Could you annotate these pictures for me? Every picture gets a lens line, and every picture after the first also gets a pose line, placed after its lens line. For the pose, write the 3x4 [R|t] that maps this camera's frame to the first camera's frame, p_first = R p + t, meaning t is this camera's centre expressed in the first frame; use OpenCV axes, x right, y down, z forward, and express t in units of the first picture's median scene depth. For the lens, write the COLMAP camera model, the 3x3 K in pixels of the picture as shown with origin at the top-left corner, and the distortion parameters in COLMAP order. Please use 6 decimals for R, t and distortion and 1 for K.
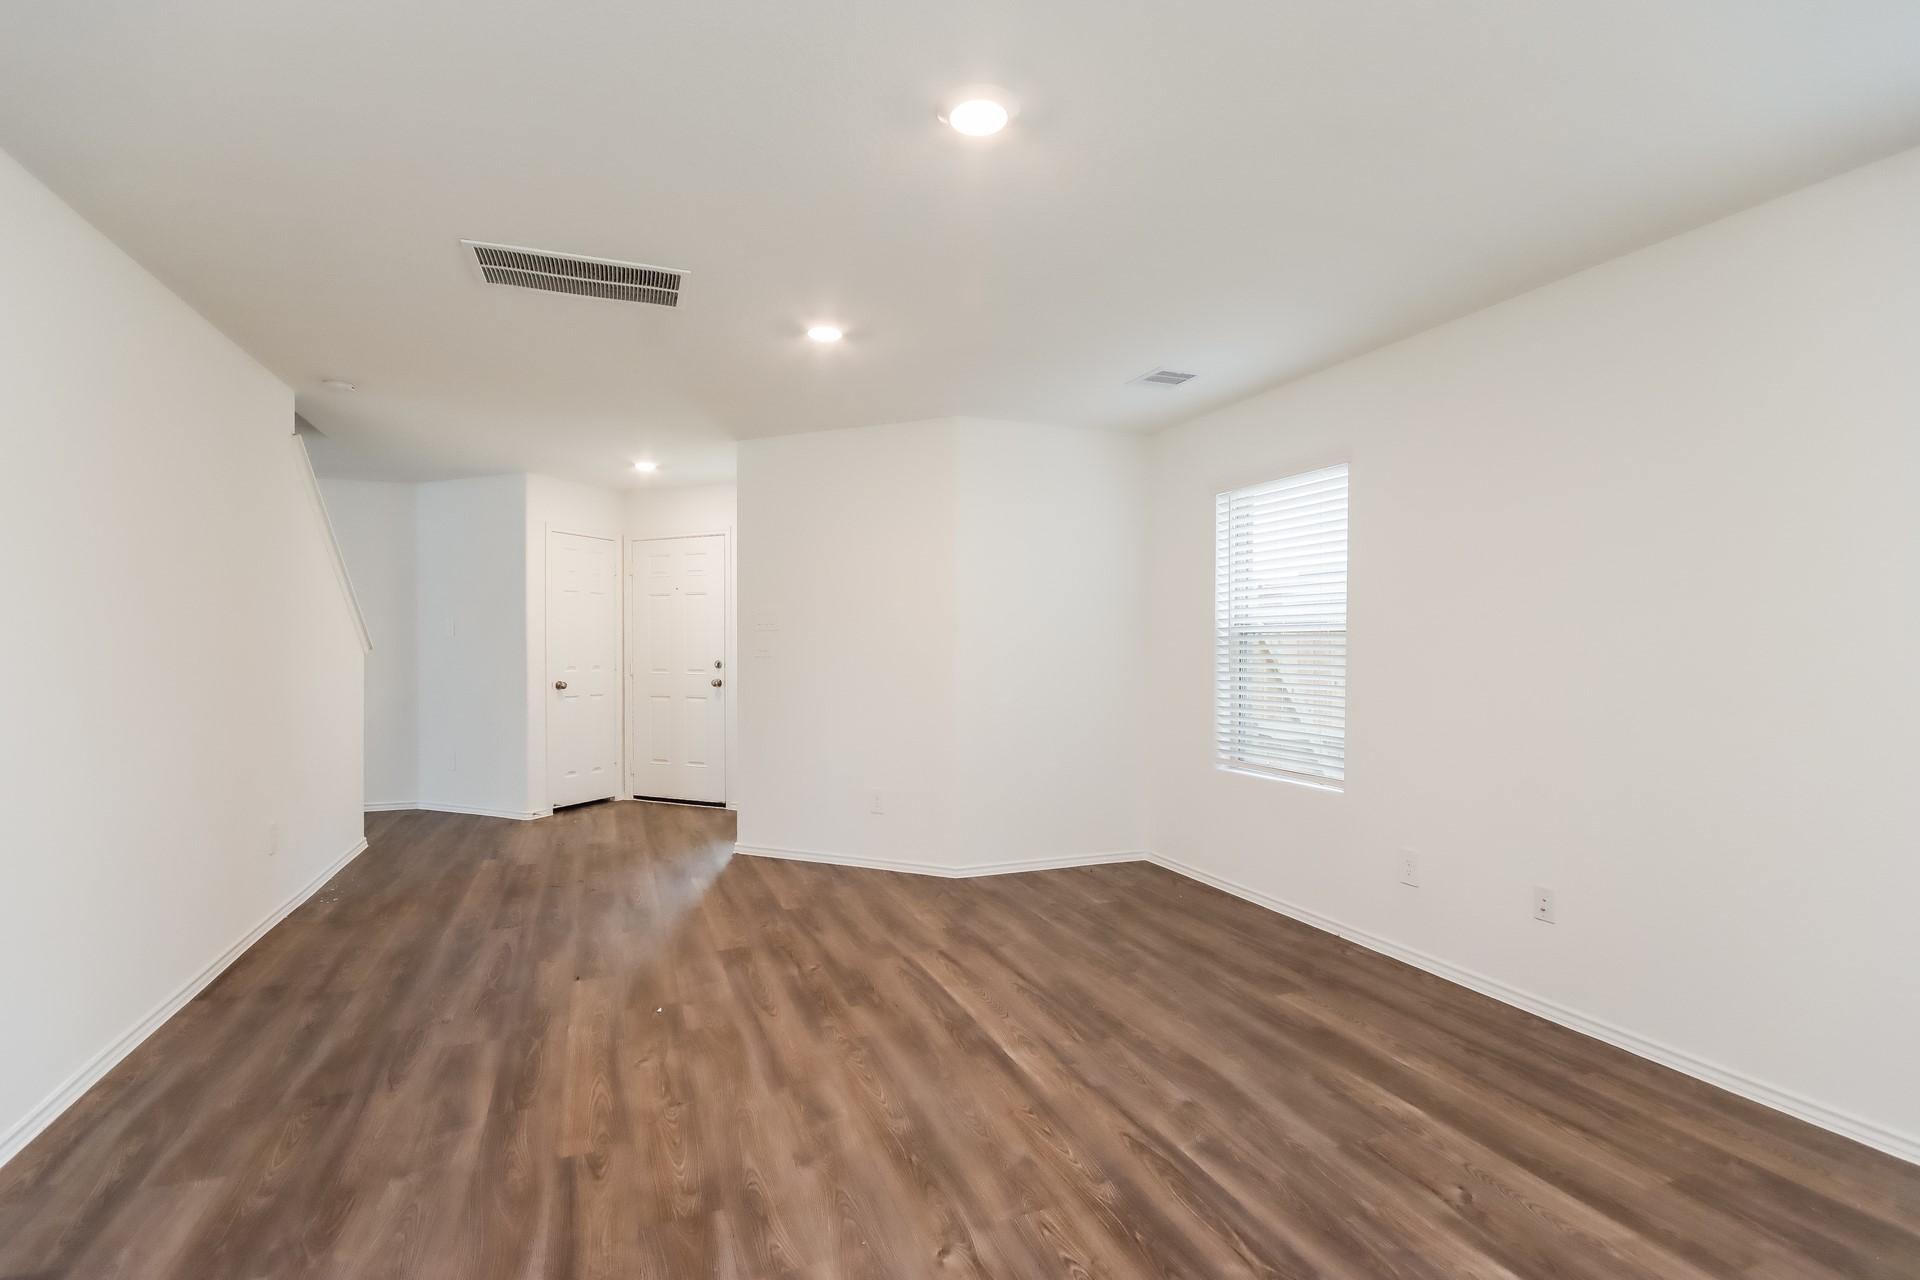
lens RADIAL K [[922.4, 0, 957.1], [0, 922.4, 646.3], [0, 0, 1]] dist [0.002712, -0.000621]
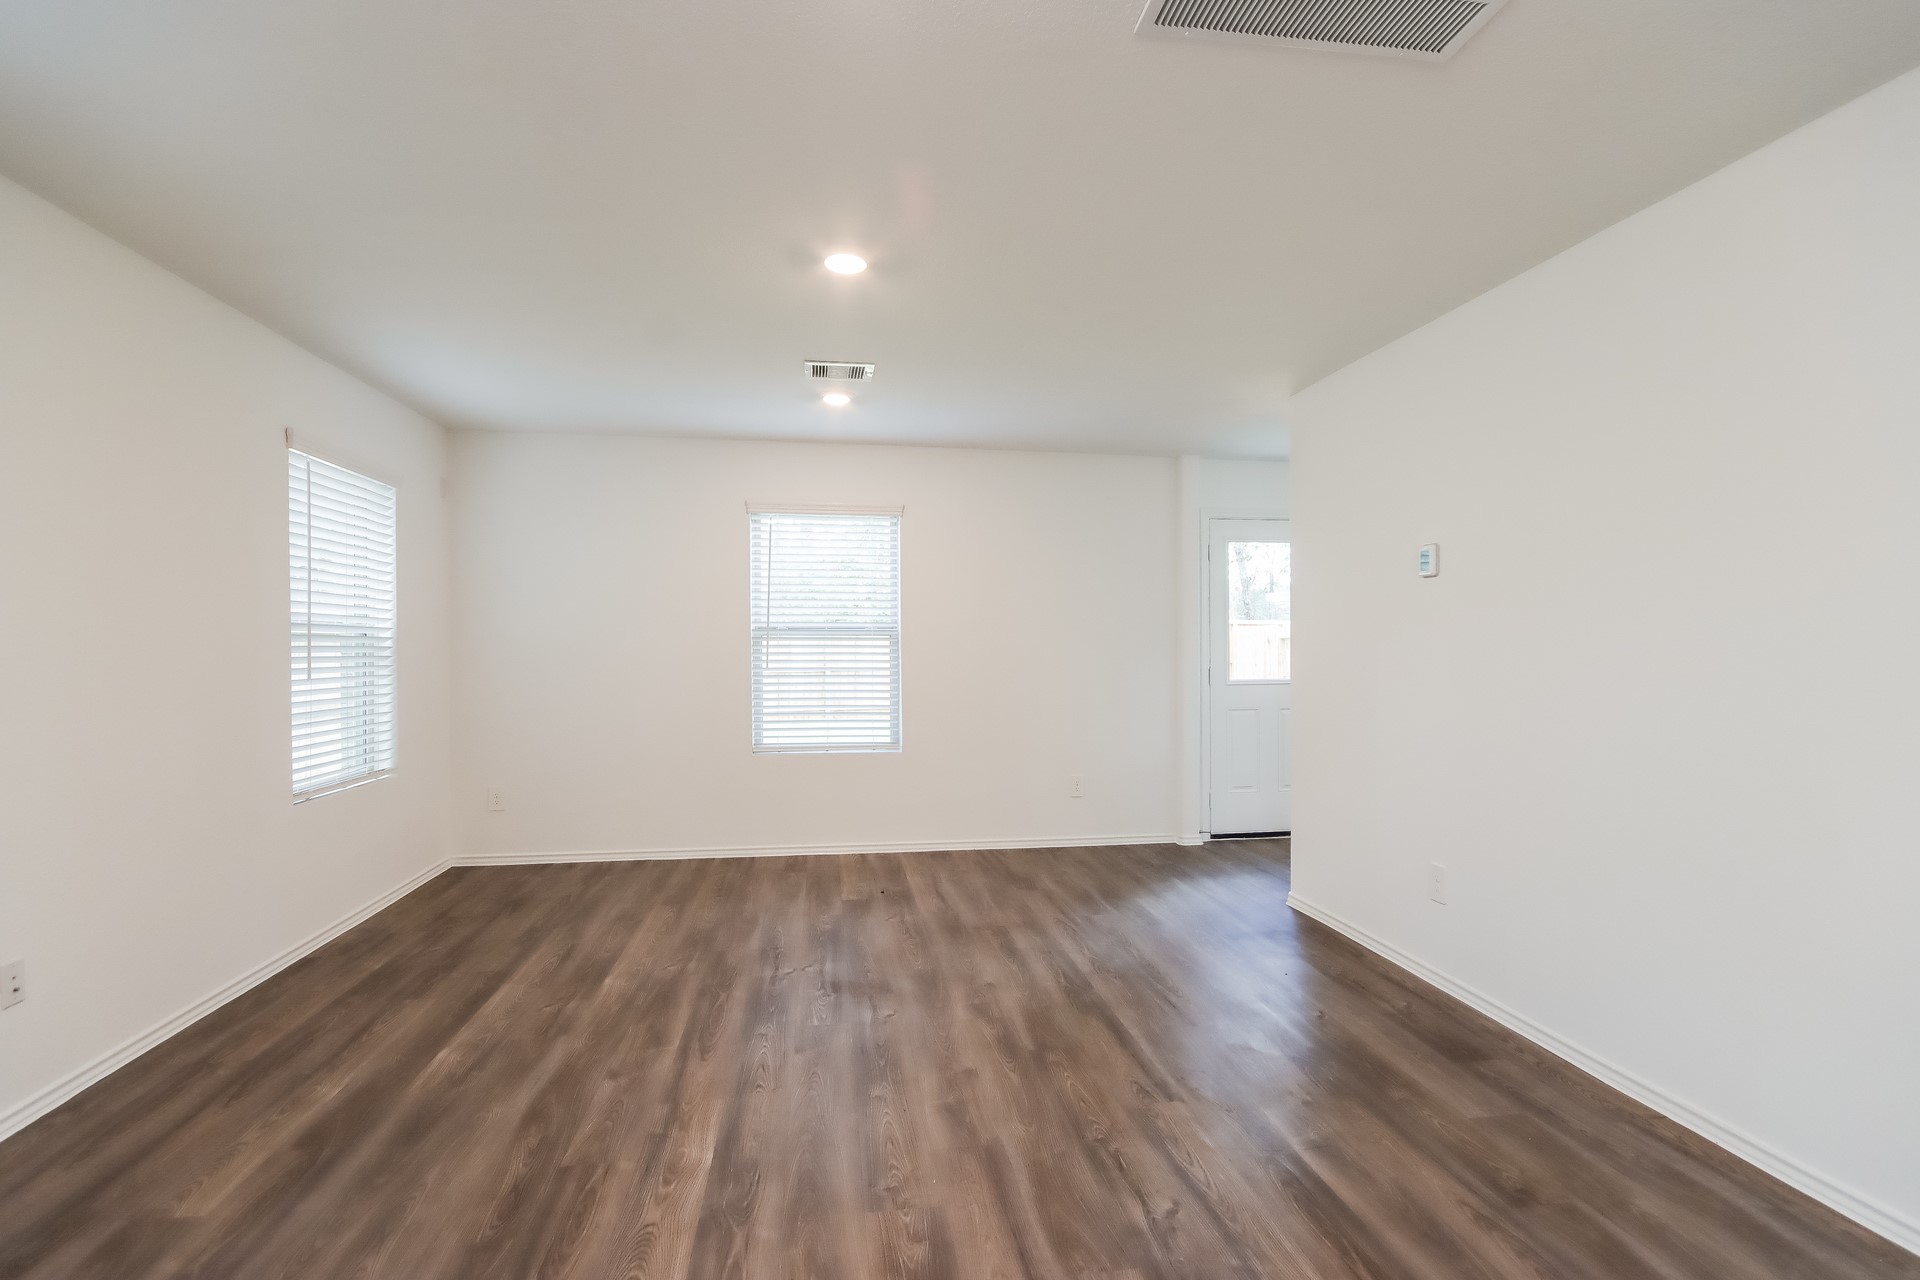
lens RADIAL K [[922.4, 0, 957.1], [0, 922.4, 646.3], [0, 0, 1]] dist [0.002712, -0.000621]
pose [[-0.976552, -0.003229, 0.215259, -0.364828], [-0.002125, 0.999983, 0.005359, -0.008995], [-0.215273, 0.004776, -0.976542, 1.950740]]
